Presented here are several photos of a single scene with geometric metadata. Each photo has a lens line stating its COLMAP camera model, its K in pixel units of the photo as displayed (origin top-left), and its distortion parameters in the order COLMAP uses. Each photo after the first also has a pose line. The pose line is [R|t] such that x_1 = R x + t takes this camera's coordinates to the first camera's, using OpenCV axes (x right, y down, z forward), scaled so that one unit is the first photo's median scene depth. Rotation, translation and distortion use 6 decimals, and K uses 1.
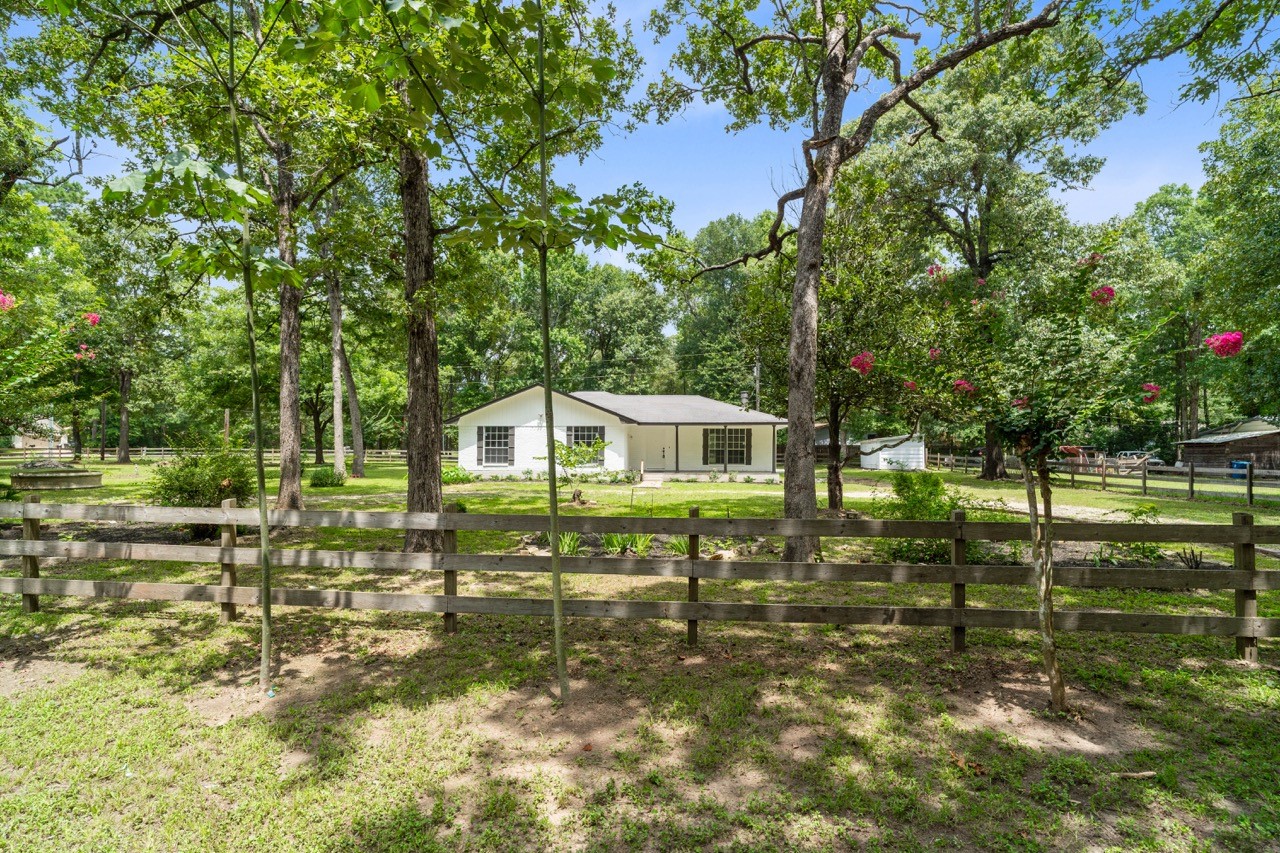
lens RADIAL K [[609.5, 0, 640.0], [0, 609.5, 426.5], [0, 0, 1]] dist [-0.001080, -0.000079]
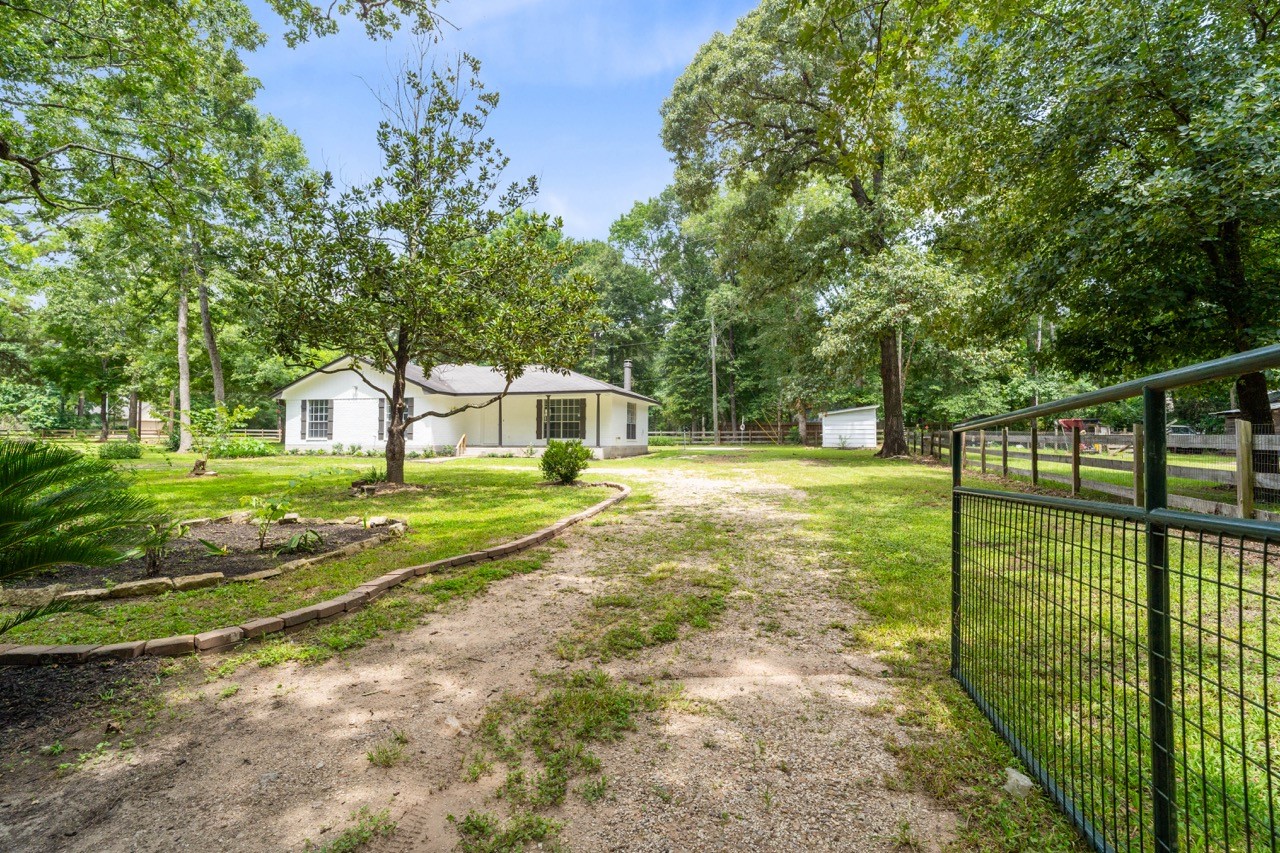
lens RADIAL K [[609.5, 0, 640.0], [0, 609.5, 426.5], [0, 0, 1]] dist [-0.001080, -0.000079]
pose [[0.982065, -0.007291, -0.188403, 0.447699], [0.010894, 0.999777, 0.018095, 0.030625], [0.188229, -0.019823, 0.981925, 0.140566]]
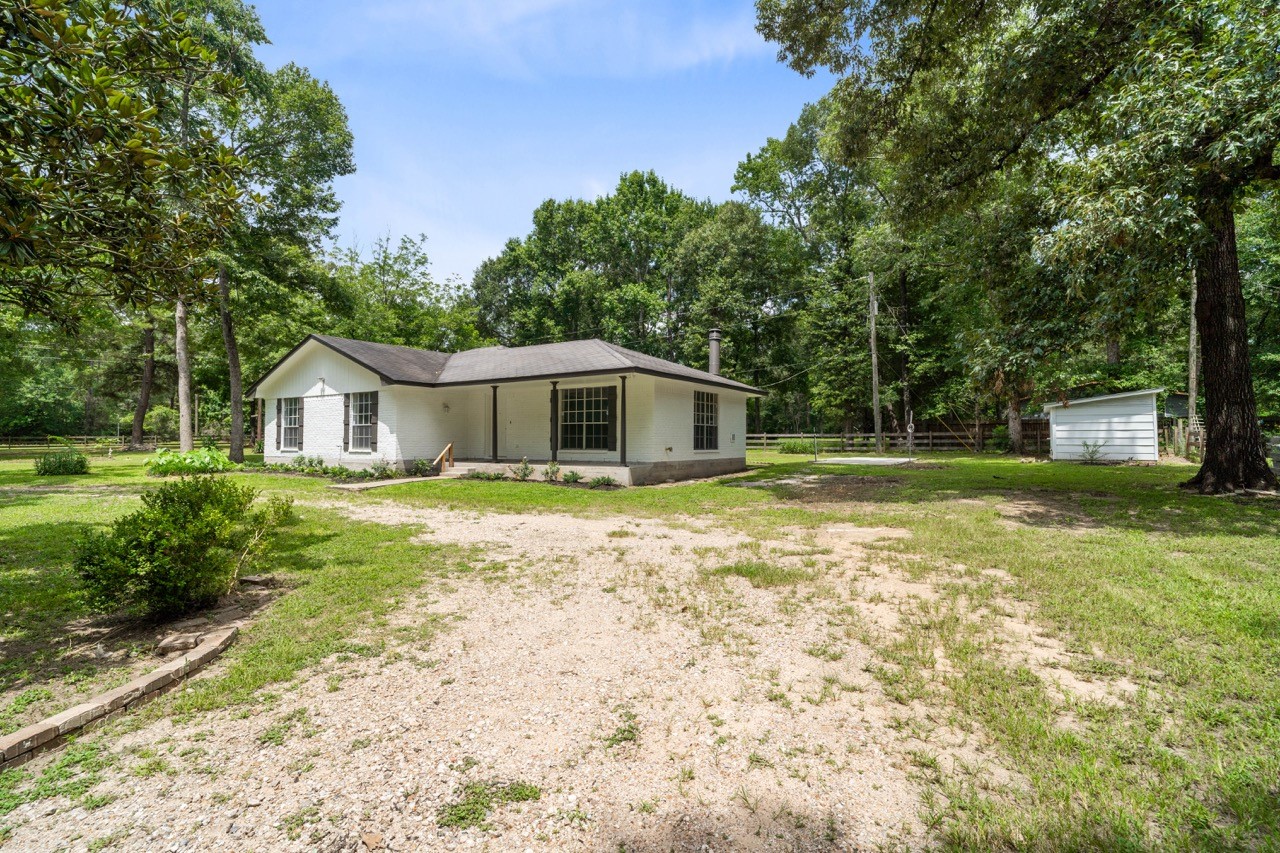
lens RADIAL K [[609.5, 0, 640.0], [0, 609.5, 426.5], [0, 0, 1]] dist [-0.001080, -0.000079]
pose [[0.884586, -0.016213, -0.466095, 0.481021], [0.024555, 0.999628, 0.011832, 0.036648], [0.465730, -0.021912, 0.884655, 0.536316]]
